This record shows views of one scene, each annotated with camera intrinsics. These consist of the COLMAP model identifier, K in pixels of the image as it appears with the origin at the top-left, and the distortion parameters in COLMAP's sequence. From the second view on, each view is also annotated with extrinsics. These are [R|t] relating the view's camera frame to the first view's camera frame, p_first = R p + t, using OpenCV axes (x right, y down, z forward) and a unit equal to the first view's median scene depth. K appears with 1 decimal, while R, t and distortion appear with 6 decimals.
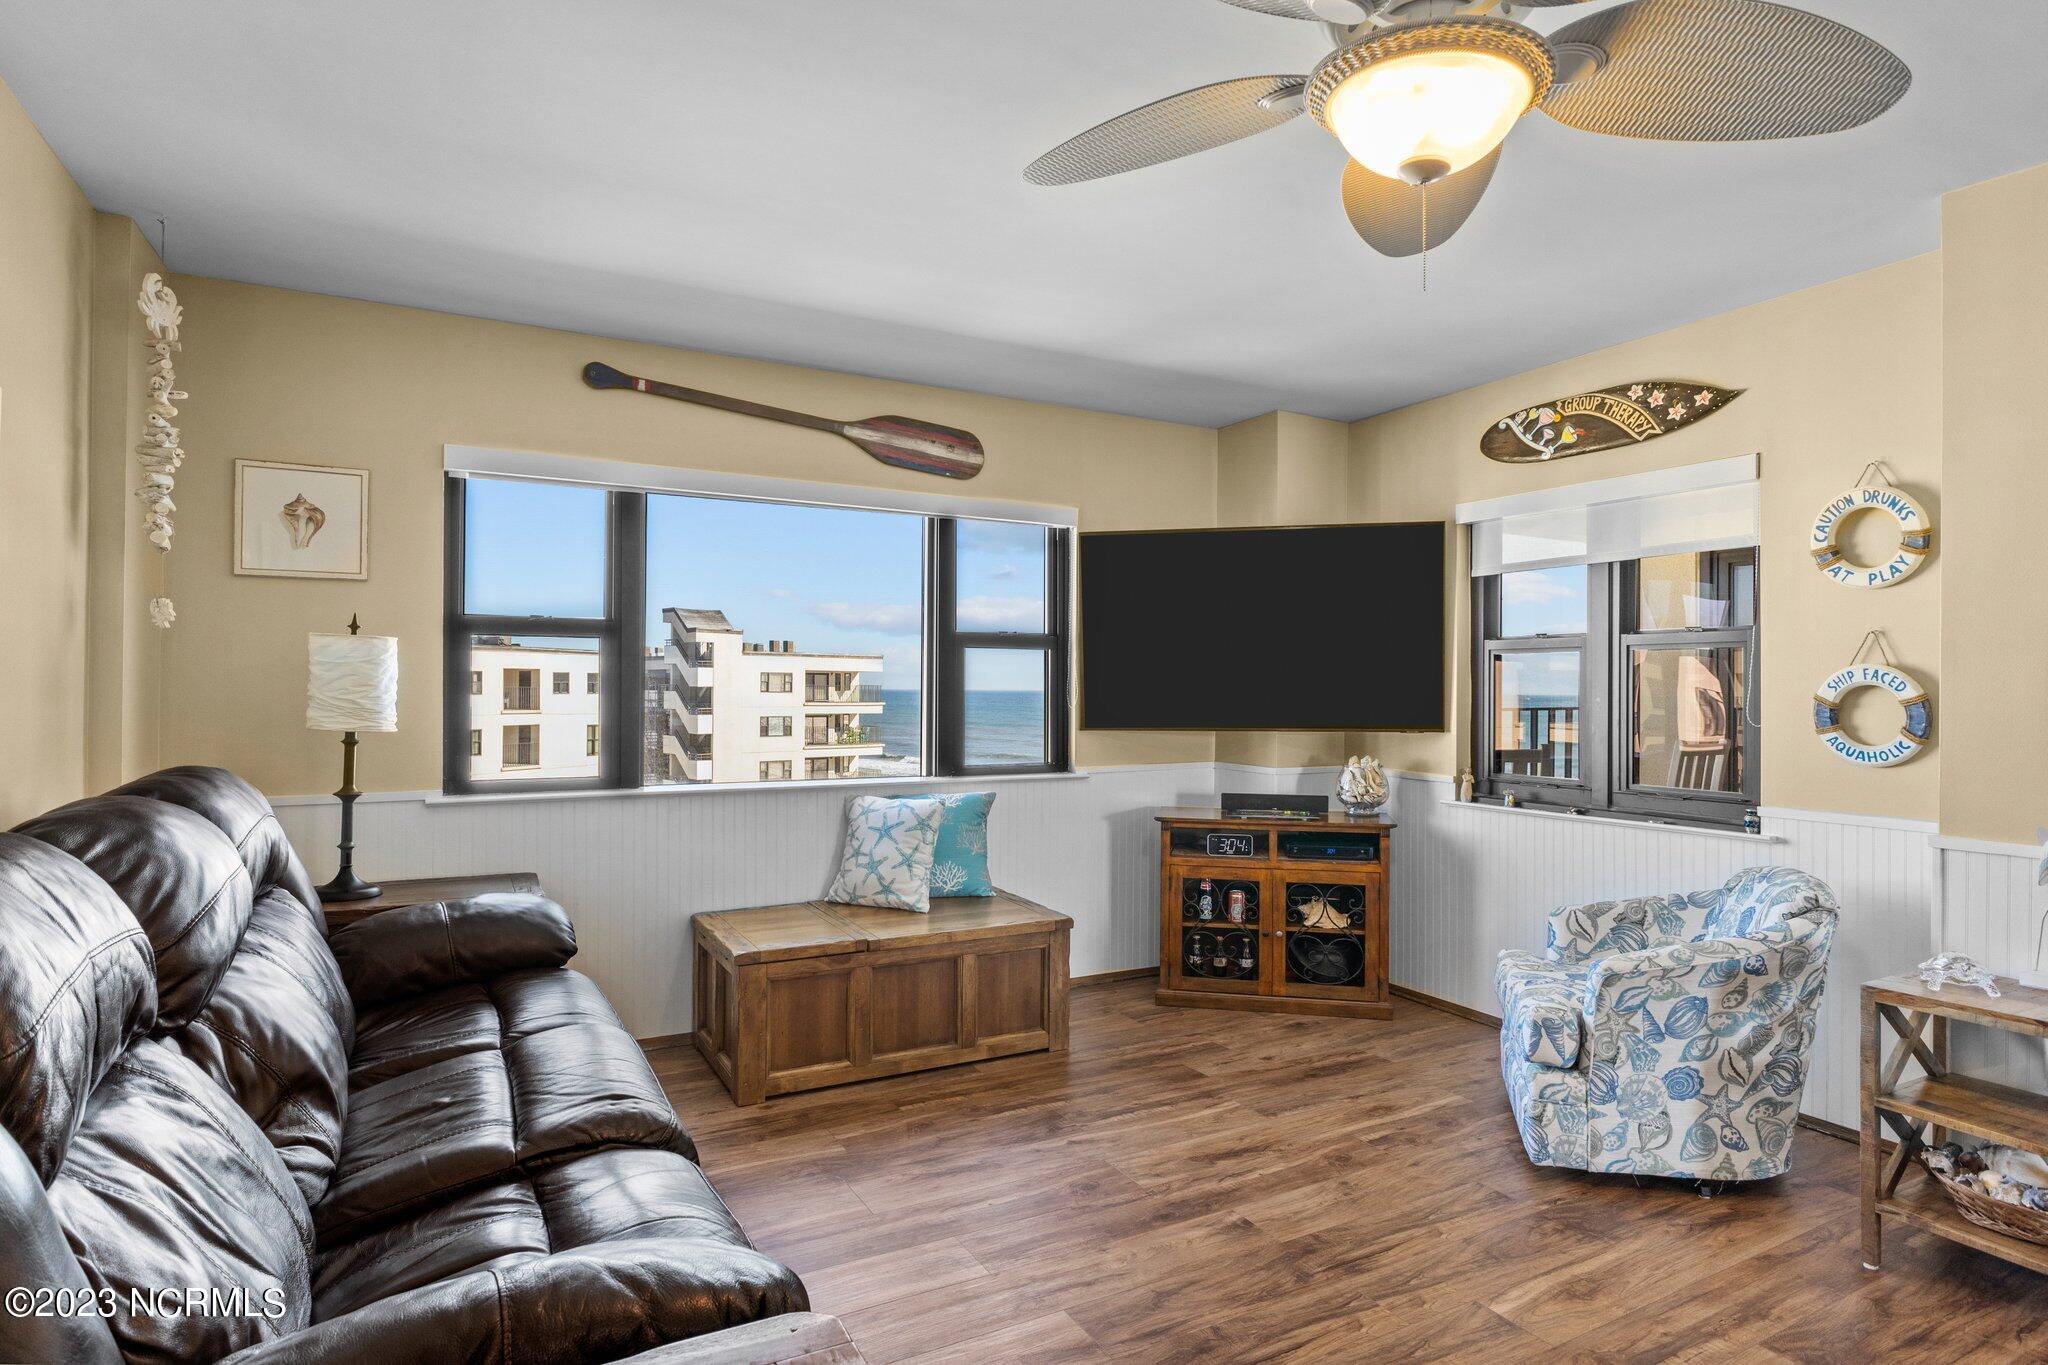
lens RADIAL K [[1124.6, 0, 1009.8], [0, 1124.6, 681.8], [0, 0, 1]] dist [-0.005276, -0.004045]
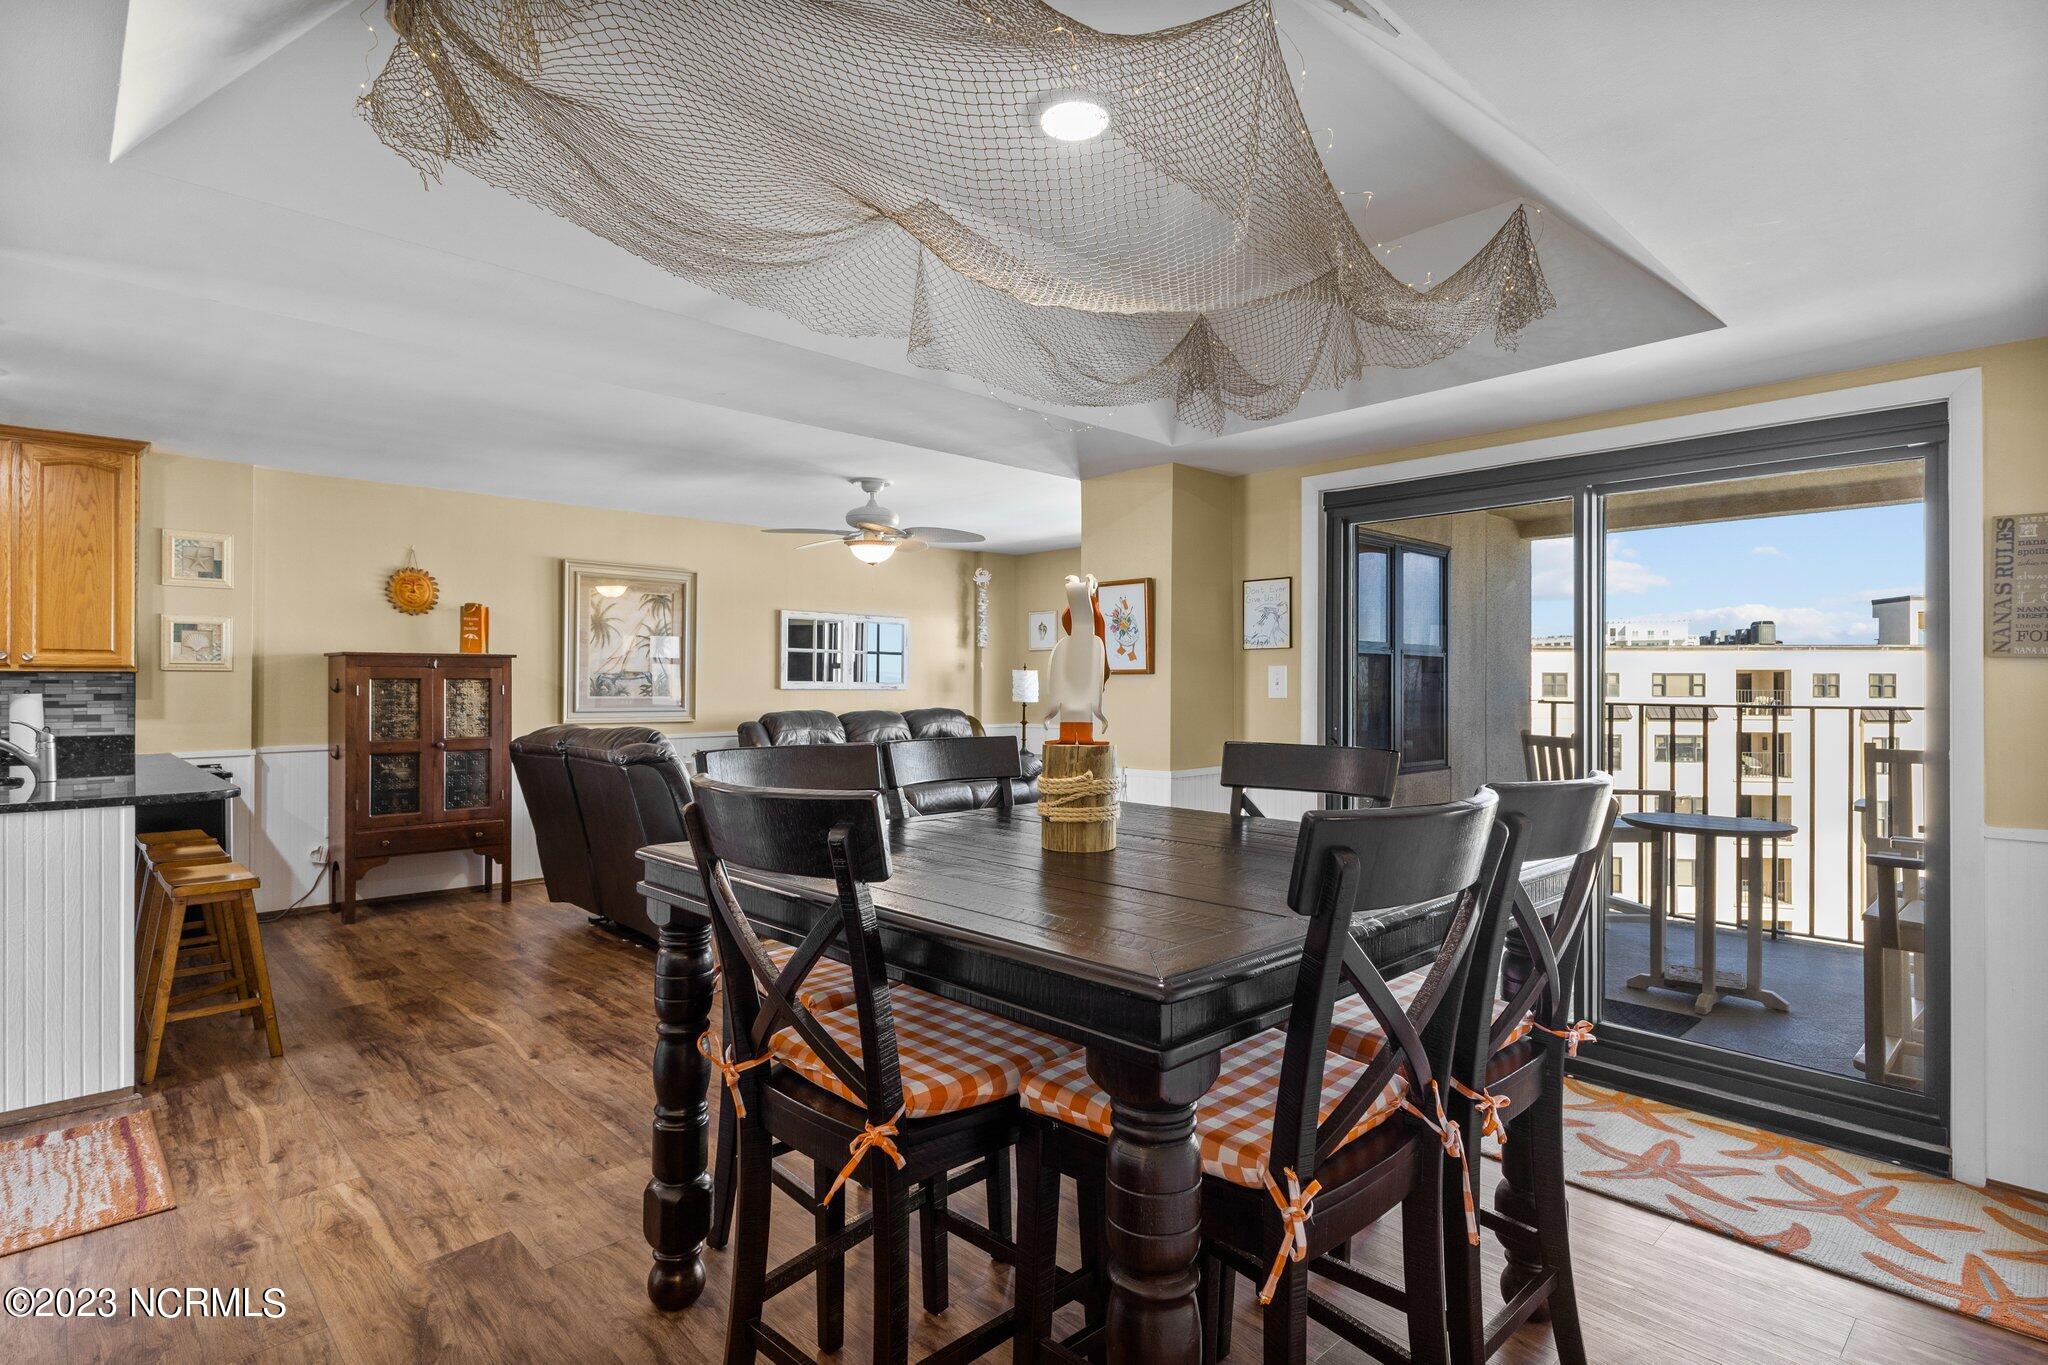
lens RADIAL K [[1030.0, 0, 1039.0], [0, 1030.0, 683.9], [0, 0, 1]] dist [0.003659, -0.003981]
pose [[0.270089, -0.008600, -0.962797, 1.826888], [0.005735, 0.999957, -0.007323, 0.014504], [0.962818, -0.003544, 0.270126, 0.243239]]
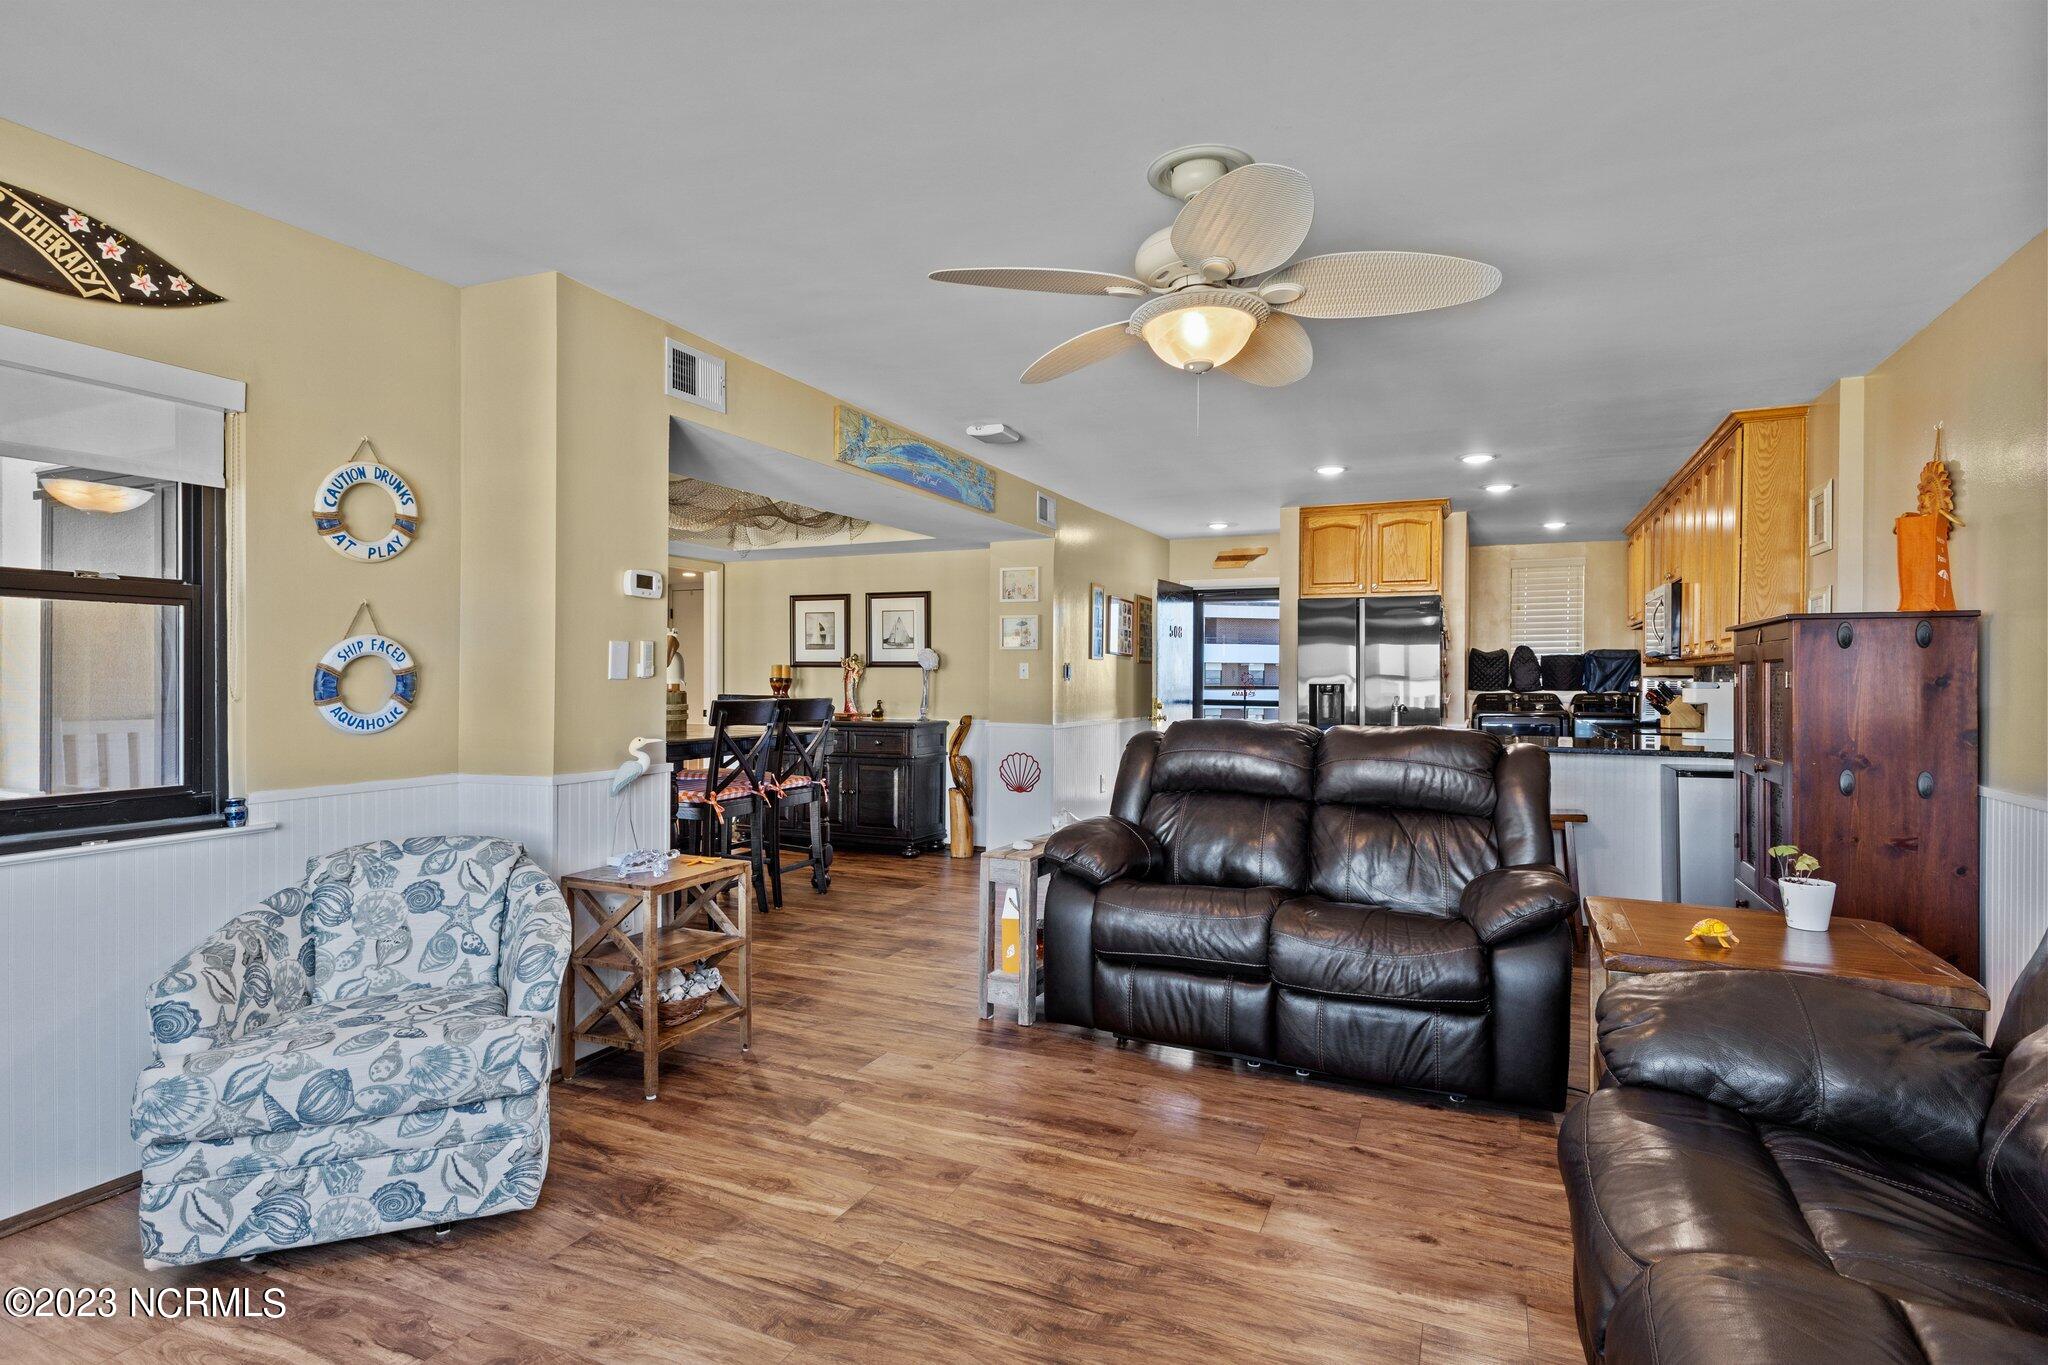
lens RADIAL K [[1030.0, 0, 1032.2], [0, 1030.0, 685.4], [0, 0, 1]] dist [0.003659, -0.003981]
pose [[-0.622640, -0.015321, 0.782359, -0.312735], [-0.012026, 0.999878, 0.010010, 0.012072], [-0.782416, -0.003176, -0.622748, 0.960686]]
